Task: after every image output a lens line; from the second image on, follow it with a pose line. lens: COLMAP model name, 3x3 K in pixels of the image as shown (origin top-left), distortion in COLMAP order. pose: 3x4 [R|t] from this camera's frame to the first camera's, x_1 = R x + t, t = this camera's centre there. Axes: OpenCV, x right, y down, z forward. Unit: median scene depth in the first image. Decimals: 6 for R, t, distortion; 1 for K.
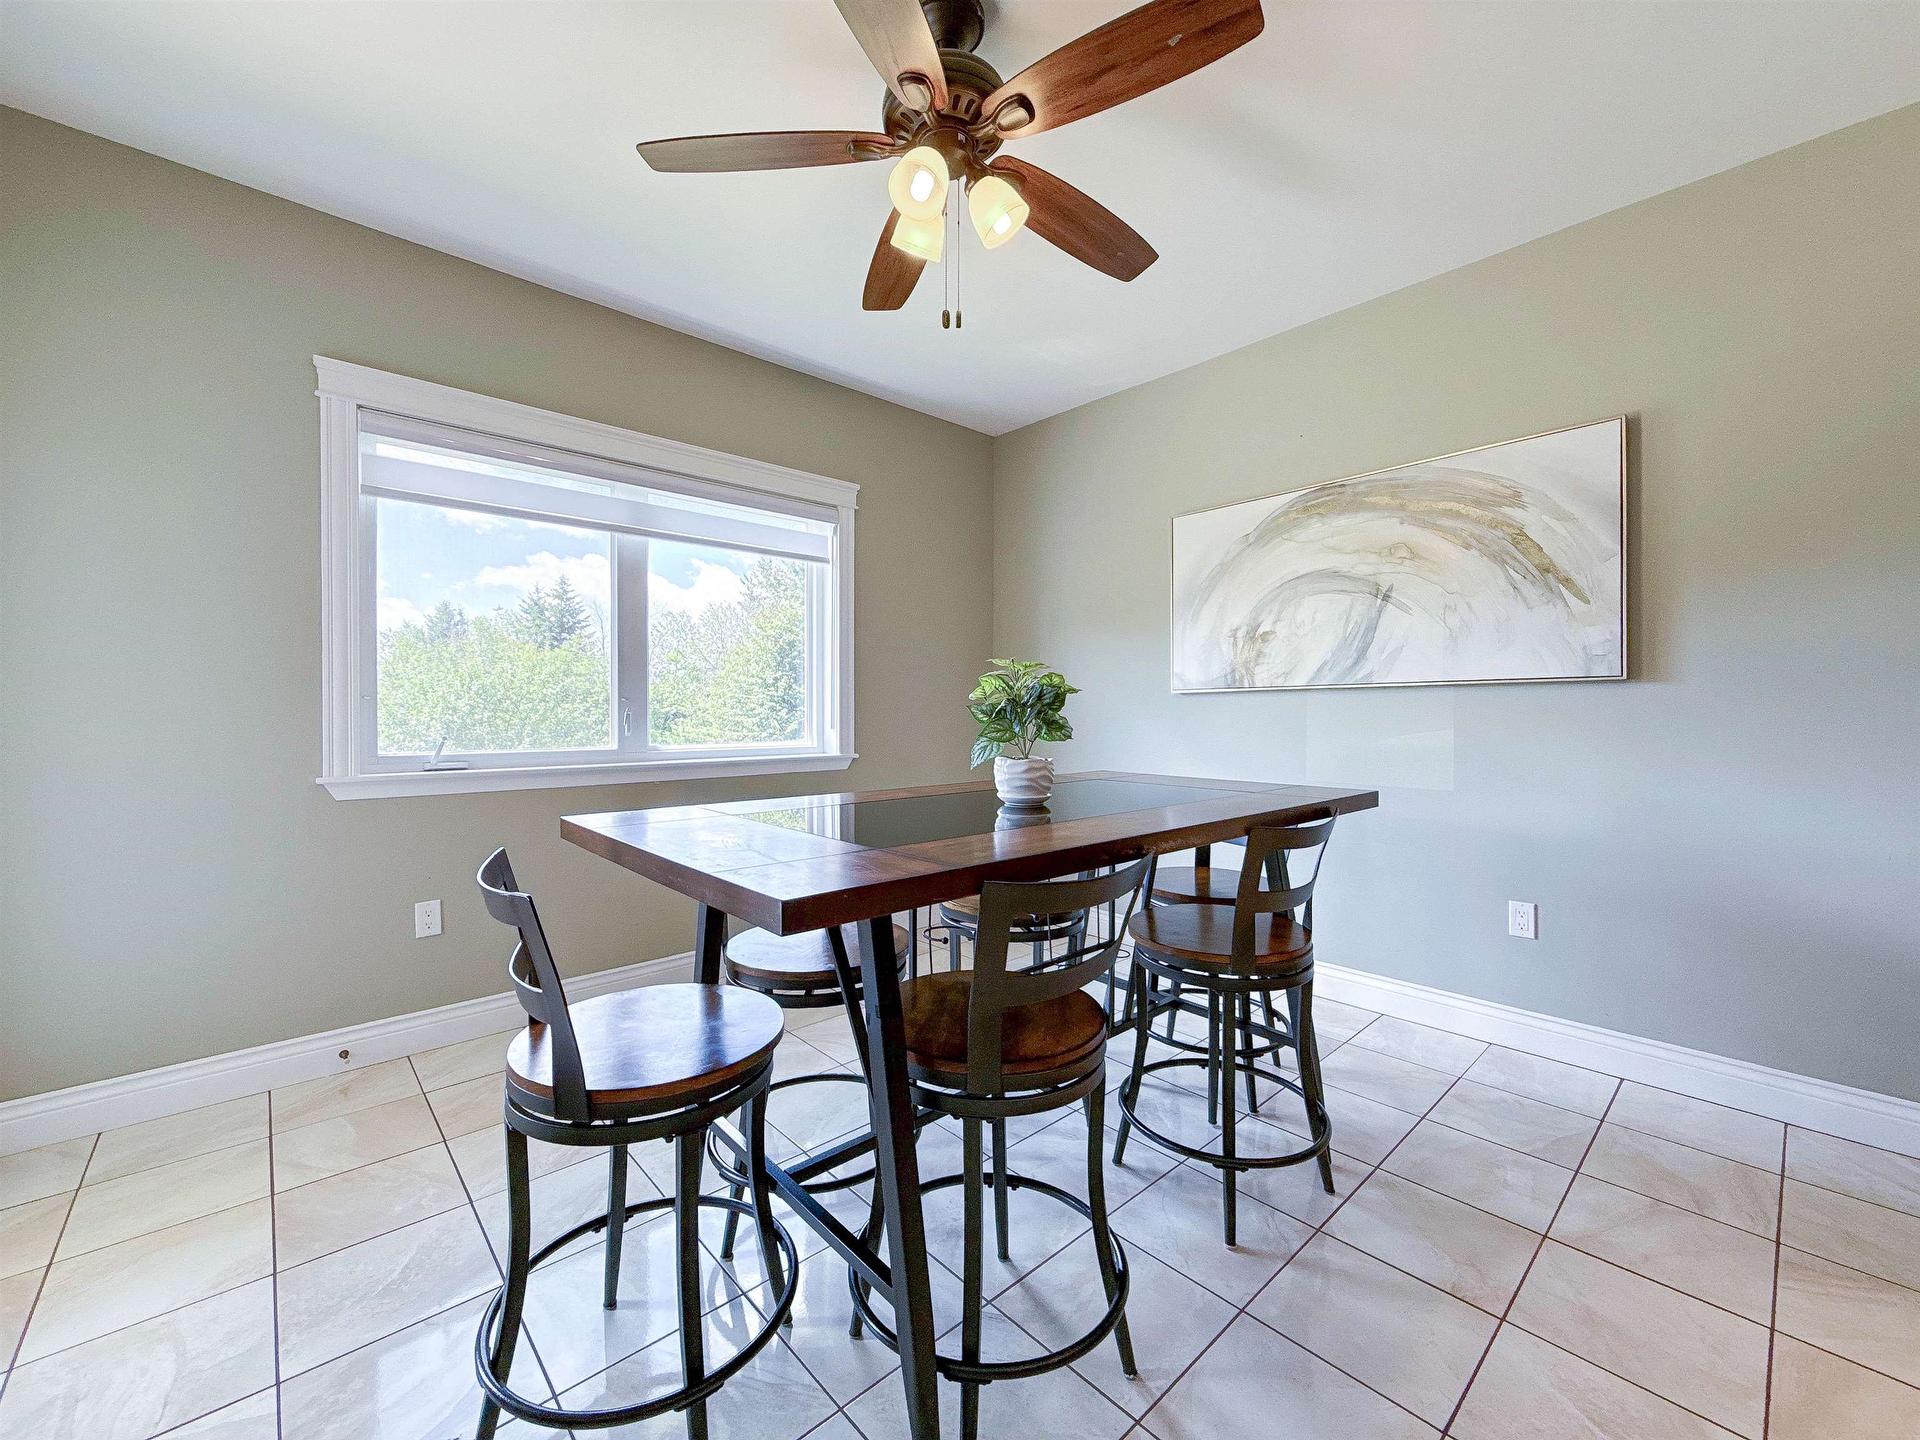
lens RADIAL K [[766.8, 0, 953.7], [0, 766.8, 713.0], [0, 0, 1]] dist [-0.000037, -0.000461]
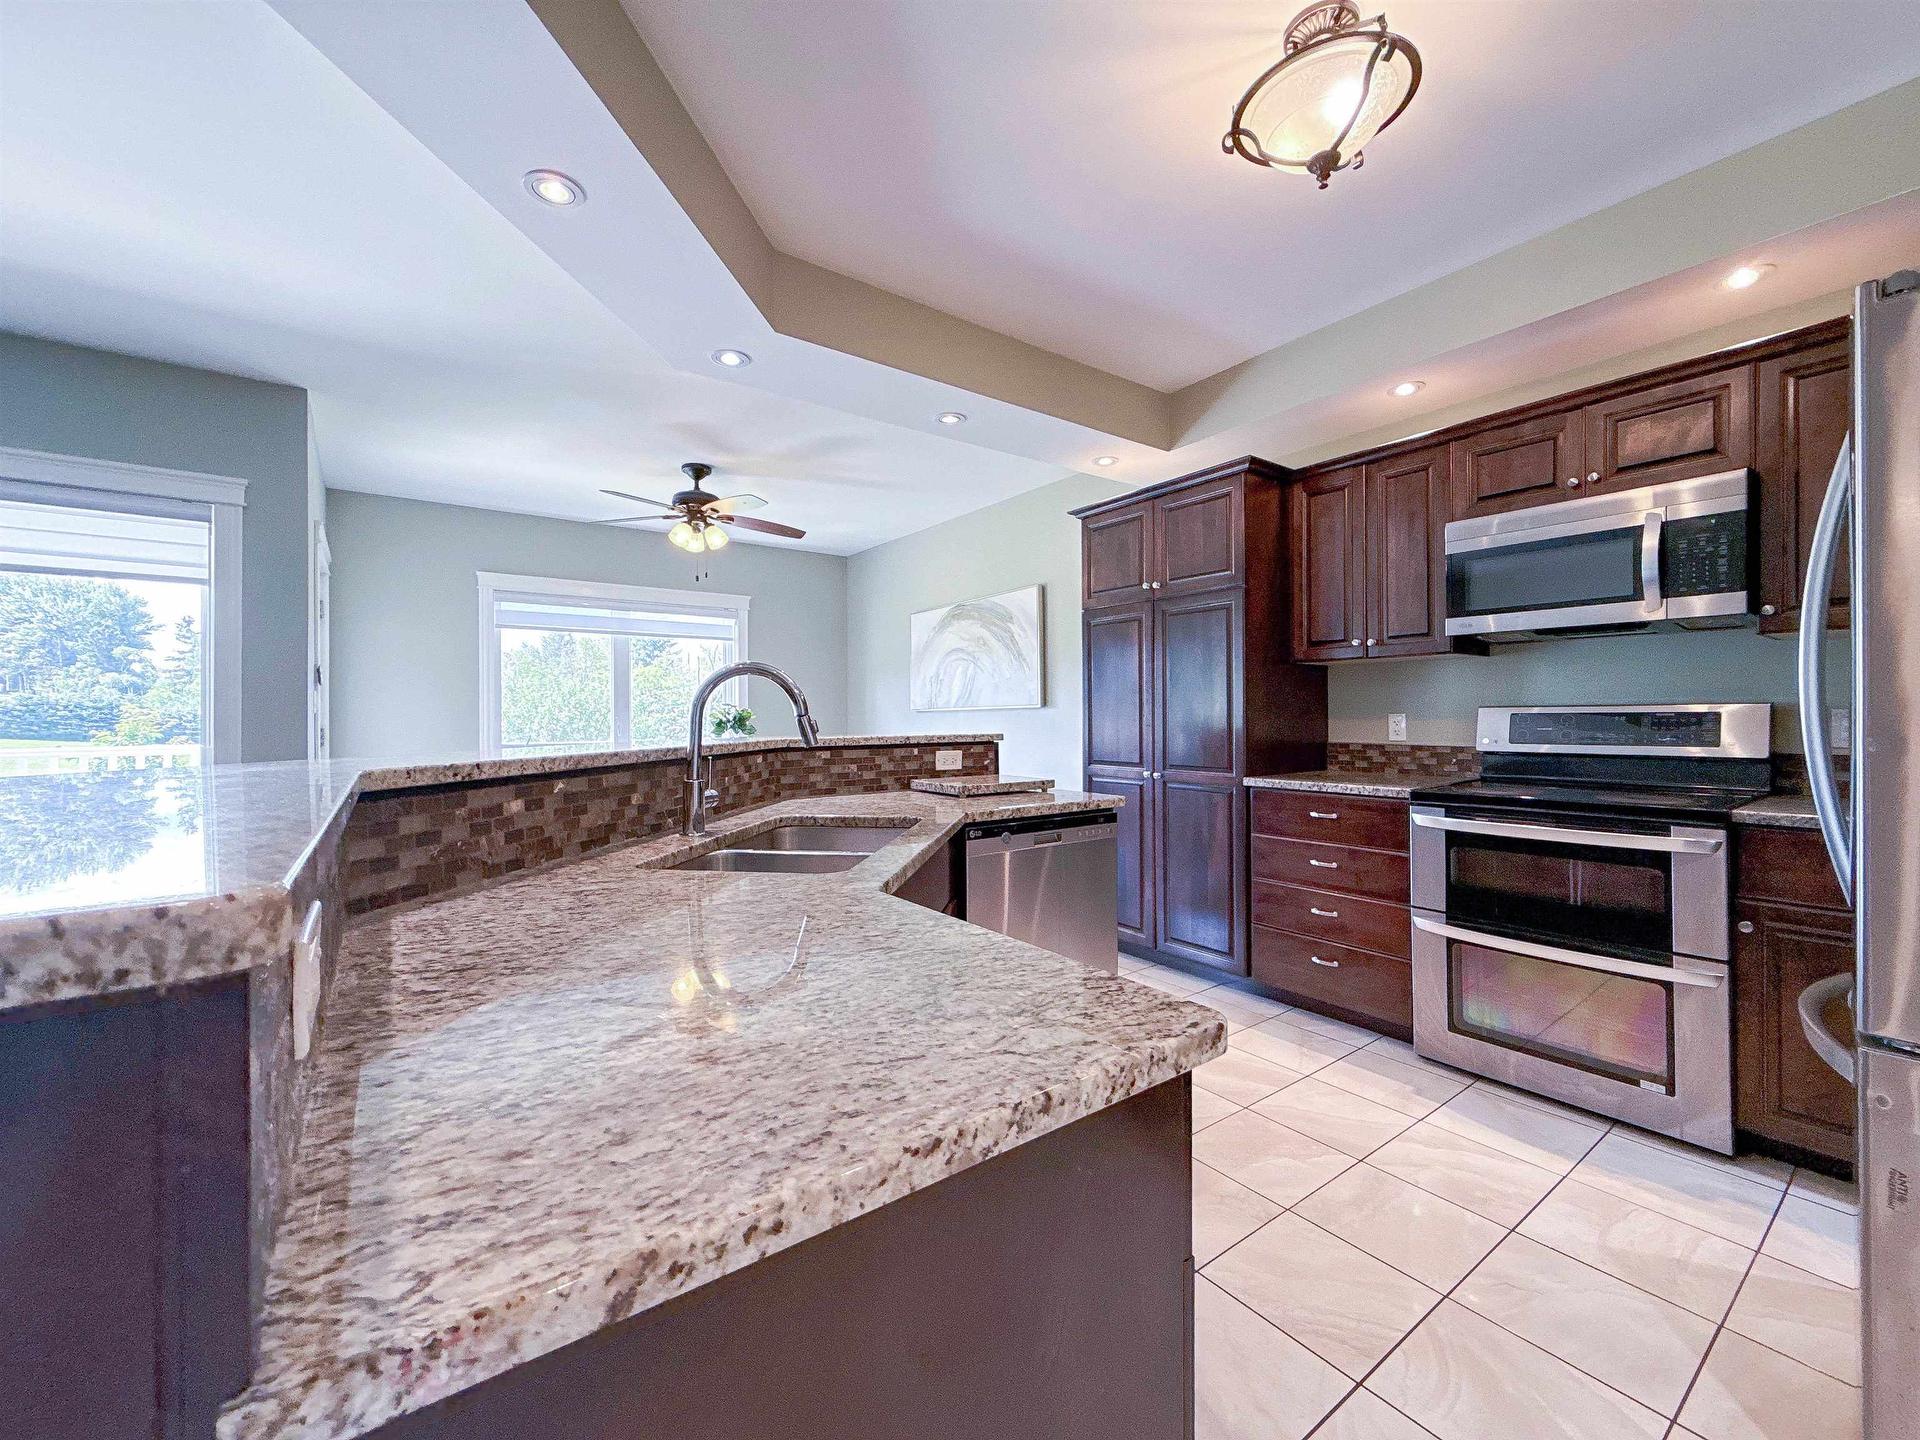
lens RADIAL K [[766.8, 0, 953.4], [0, 766.8, 715.2], [0, 0, 1]] dist [-0.000037, -0.000461]
pose [[0.993704, -0.006312, -0.111860, 0.665847], [0.005680, 0.999966, -0.005973, -0.006268], [0.111894, 0.005300, 0.993706, -0.886572]]
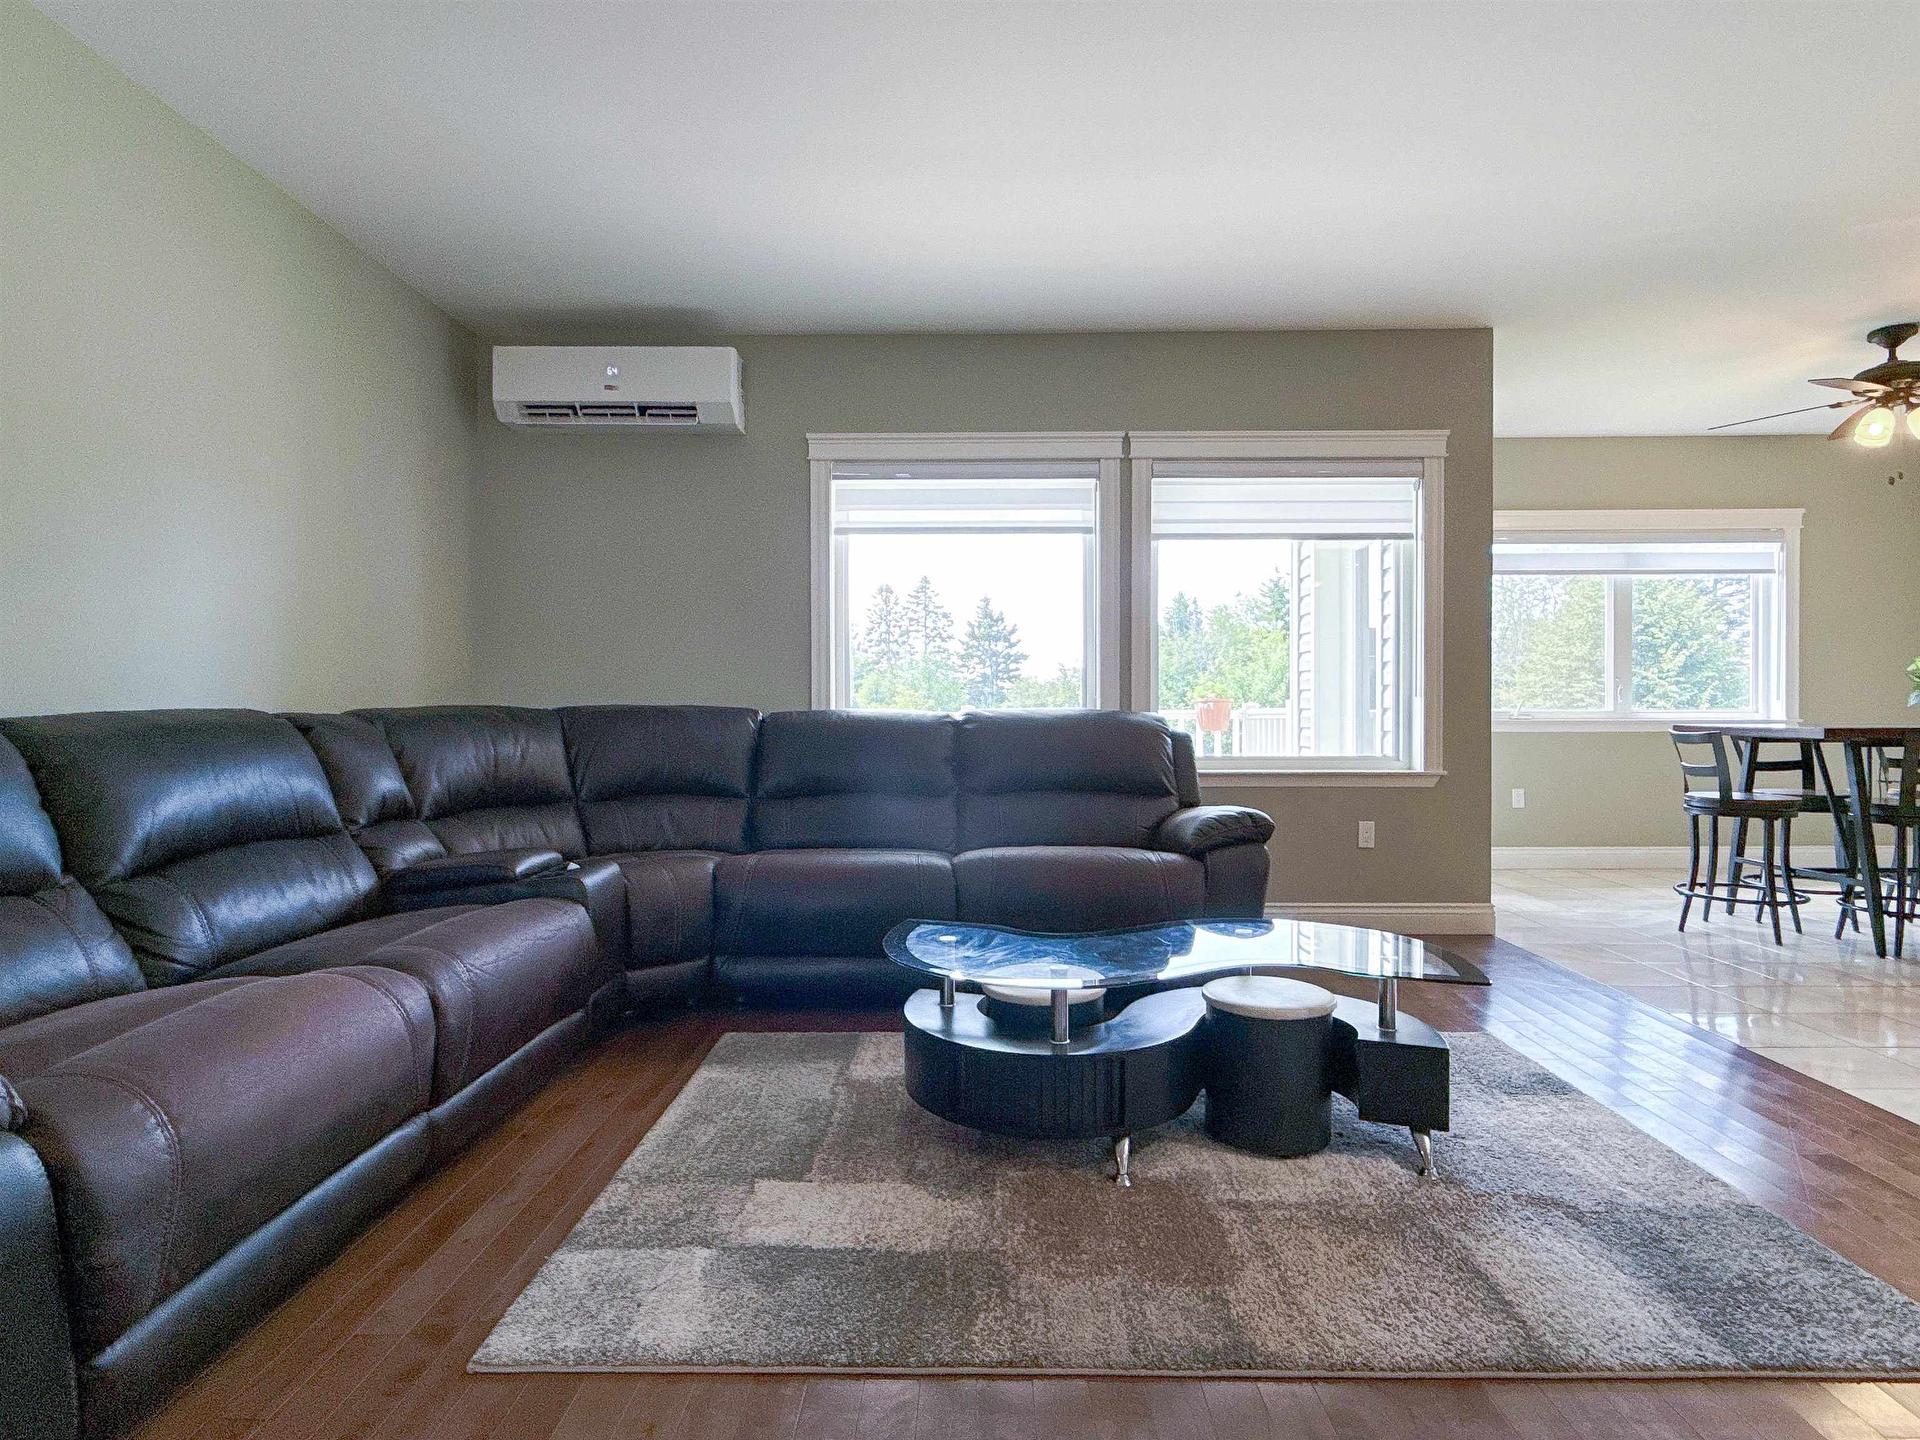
lens RADIAL K [[1035.2, 0, 953.0], [0, 1035.2, 719.0], [0, 0, 1]] dist [-0.004429, 0.004083]
pose [[0.727280, 0.002679, -0.686336, 0.035295], [0.001106, 0.999987, 0.005075, 0.051639], [0.686340, -0.004450, 0.727267, -1.491721]]
